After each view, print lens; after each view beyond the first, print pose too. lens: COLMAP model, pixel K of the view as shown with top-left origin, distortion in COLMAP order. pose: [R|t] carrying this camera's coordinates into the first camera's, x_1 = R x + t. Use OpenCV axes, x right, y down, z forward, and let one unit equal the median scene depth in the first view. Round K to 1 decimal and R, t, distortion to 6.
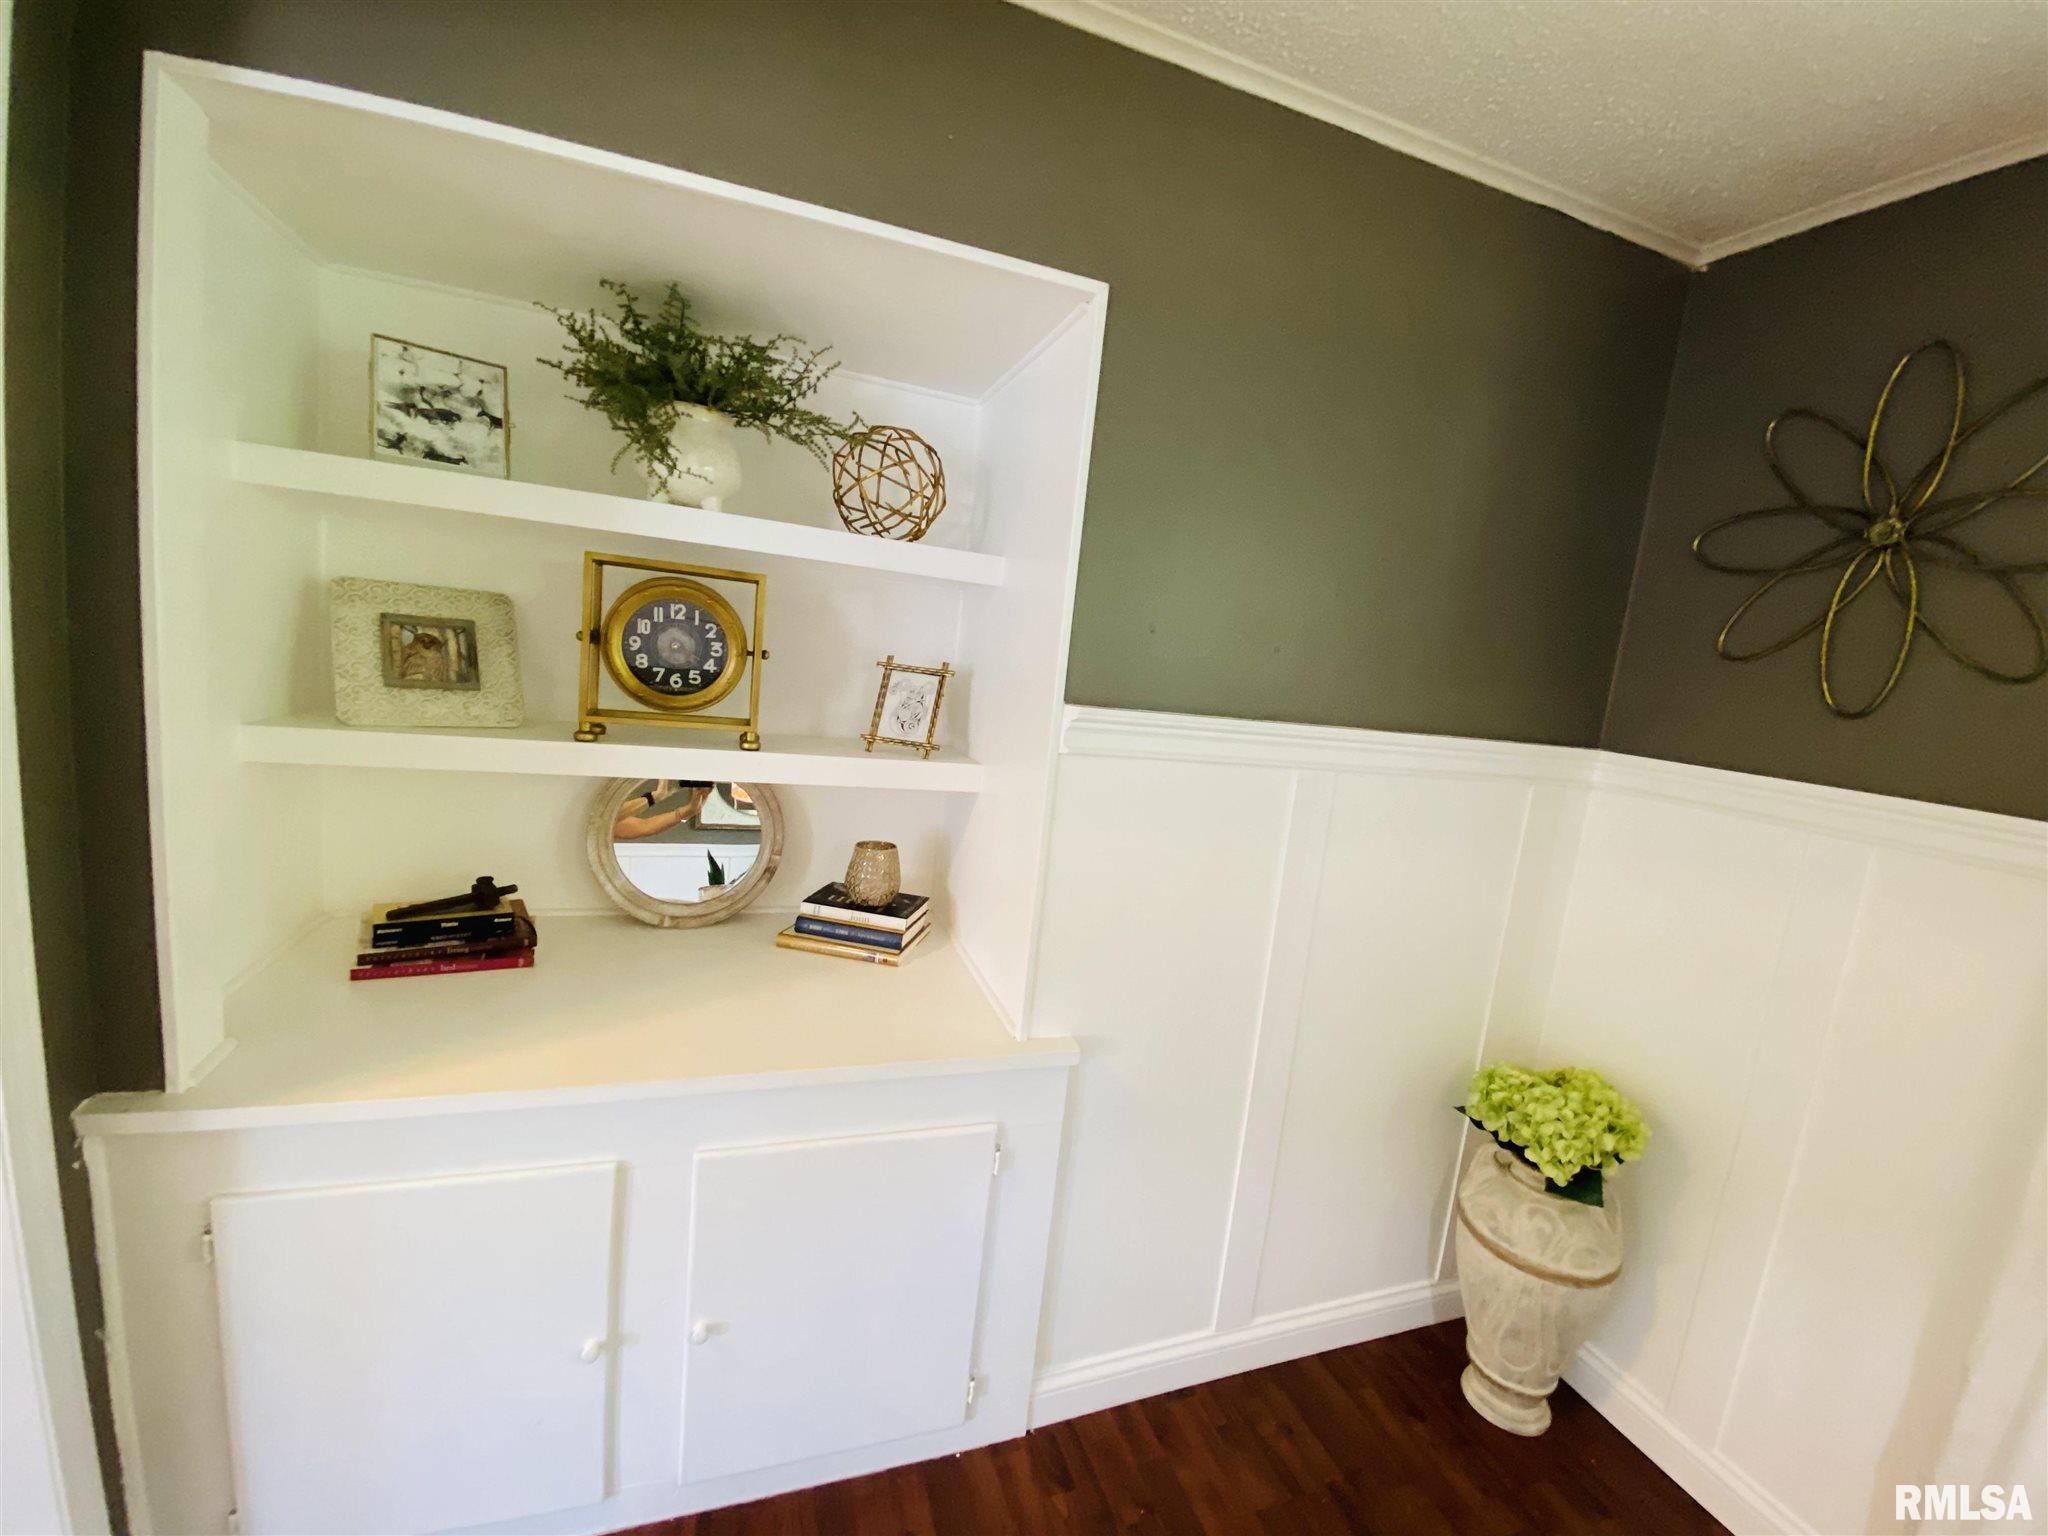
lens RADIAL K [[826.8, 0, 1035.8], [0, 826.8, 765.4], [0, 0, 1]] dist [0.039924, -0.030690]
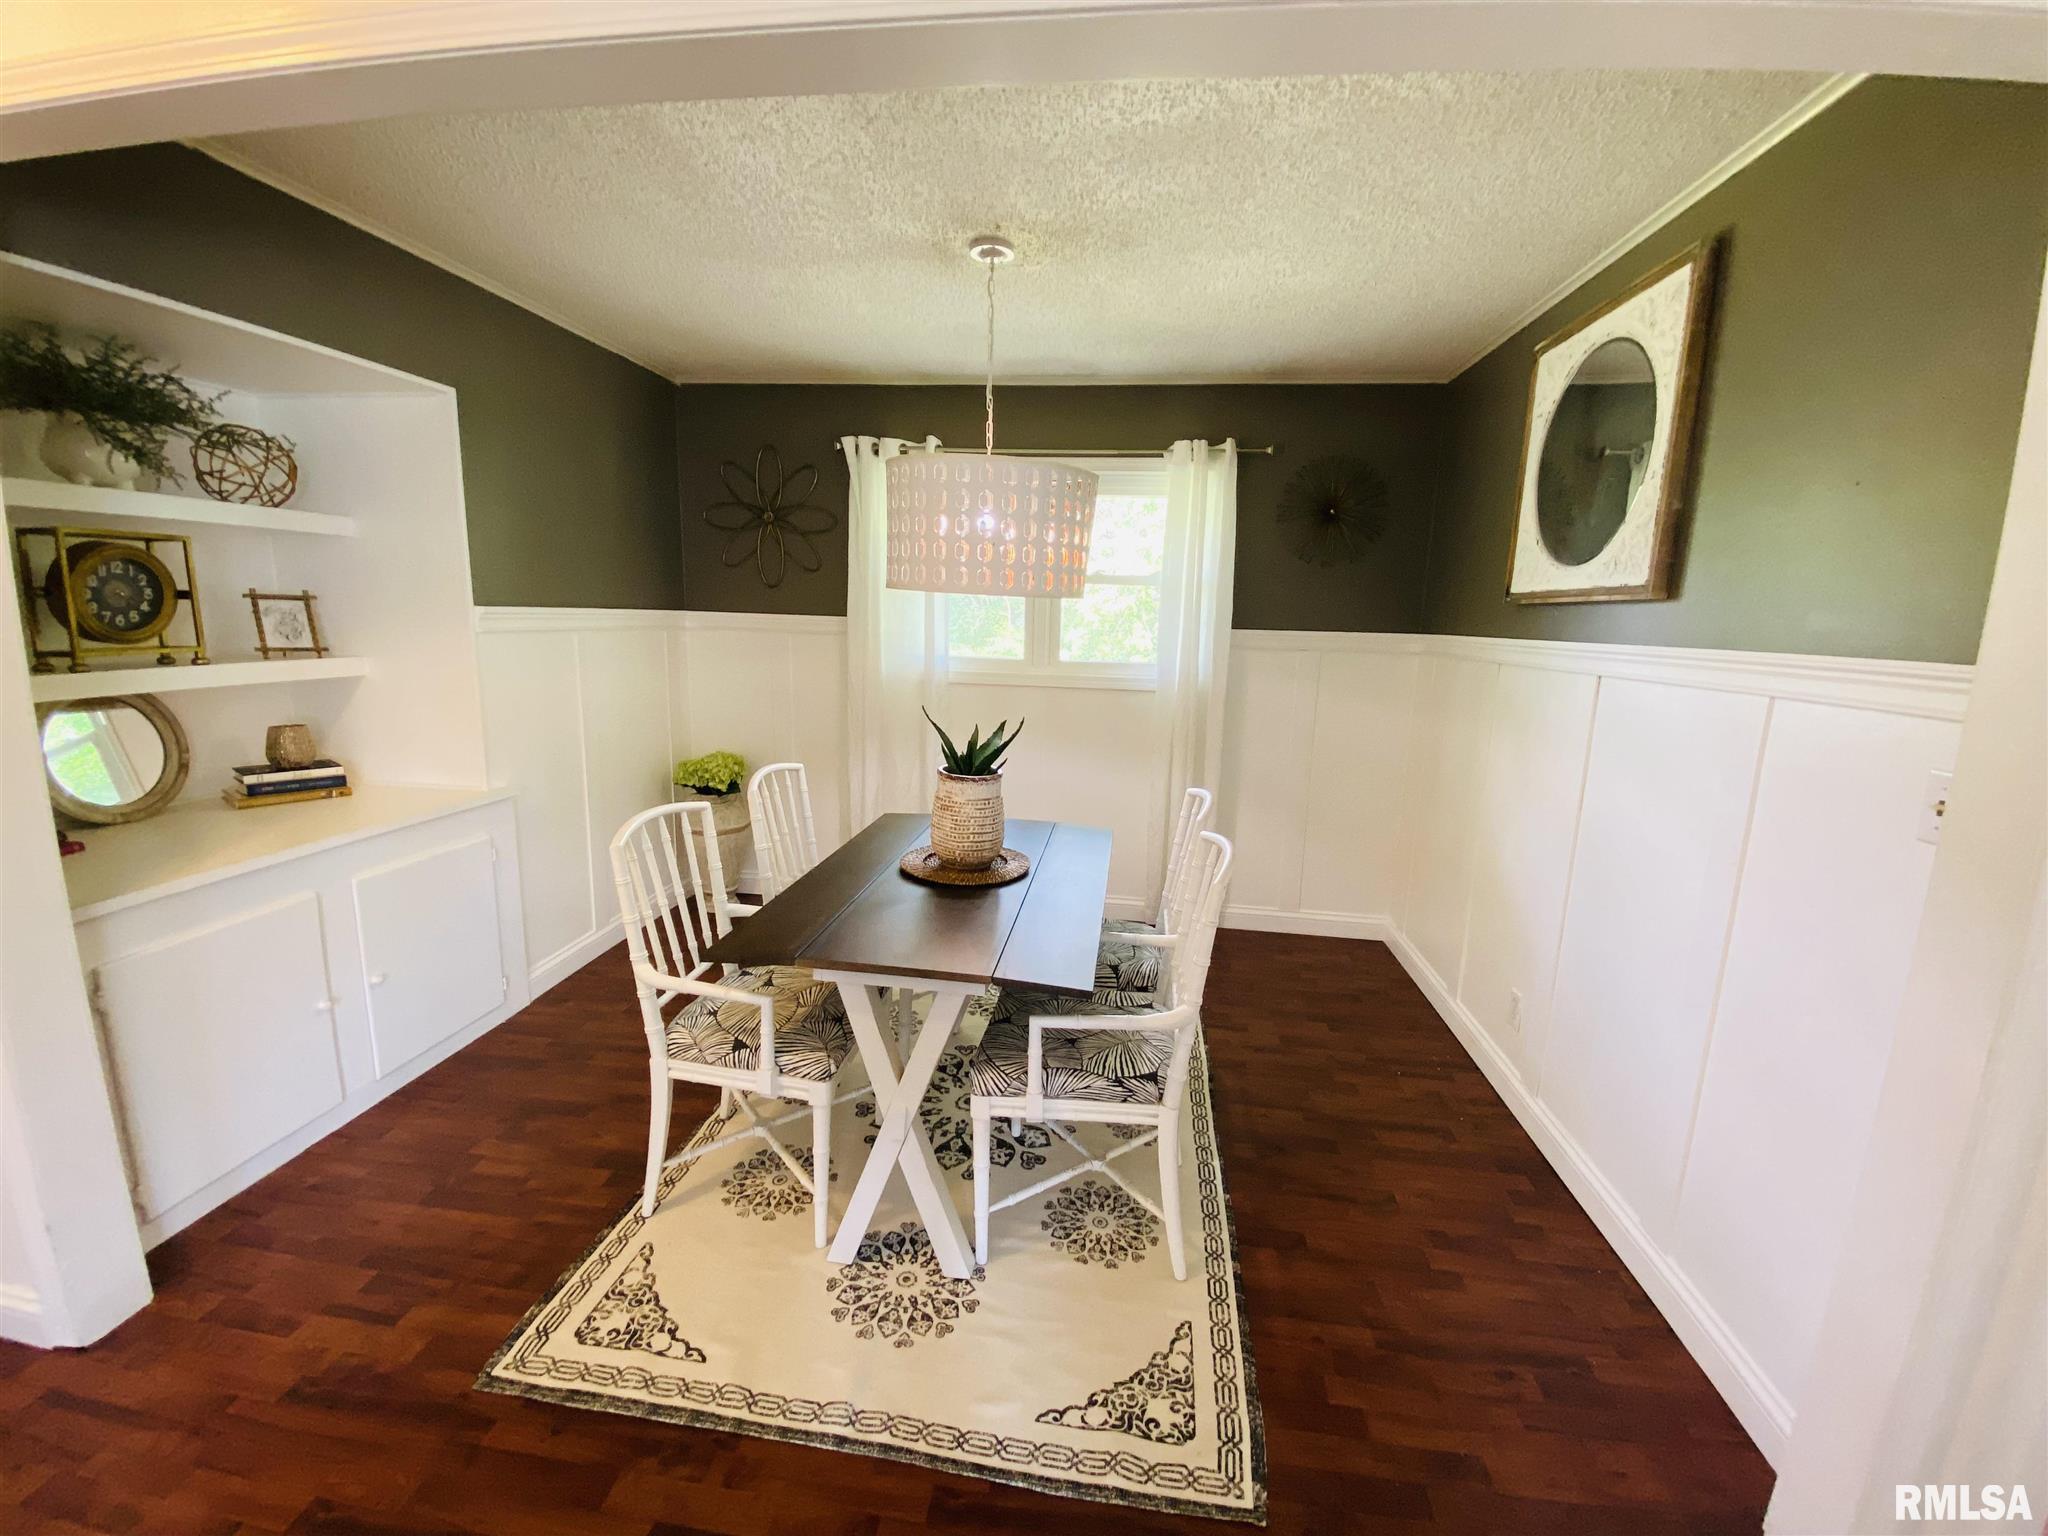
lens RADIAL K [[830.3, 0, 1034.3], [0, 830.3, 763.7], [0, 0, 1]] dist [0.028615, -0.020745]
pose [[0.449875, -0.251619, 0.856913, -0.964619], [0.142222, 0.967431, 0.209405, 0.046103], [-0.881694, 0.027665, 0.471009, -0.880360]]
